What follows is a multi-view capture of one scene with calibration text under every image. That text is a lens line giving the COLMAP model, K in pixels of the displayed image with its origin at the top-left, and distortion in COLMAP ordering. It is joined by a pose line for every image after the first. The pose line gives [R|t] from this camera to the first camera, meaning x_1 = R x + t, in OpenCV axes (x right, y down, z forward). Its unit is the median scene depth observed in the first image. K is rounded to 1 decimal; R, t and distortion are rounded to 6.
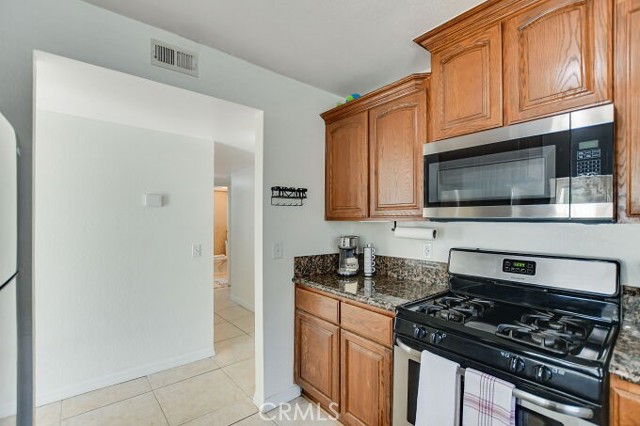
lens RADIAL K [[285.4, 0, 319.0], [0, 285.4, 219.2], [0, 0, 1]] dist [-0.018263, 0.000264]
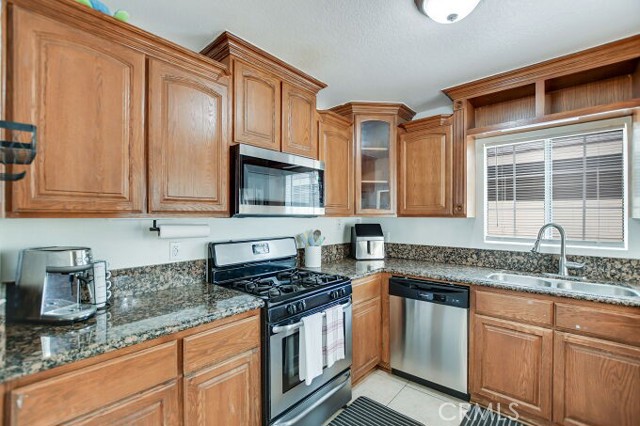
lens RADIAL K [[284.2, 0, 317.7], [0, 284.2, 216.0], [0, 0, 1]] dist [-0.019388, 0.000537]
pose [[-0.157649, -0.003052, 0.987490, -0.623745], [-0.002476, 0.999993, 0.002696, -0.001399], [-0.987492, -0.002020, -0.157656, 0.783557]]
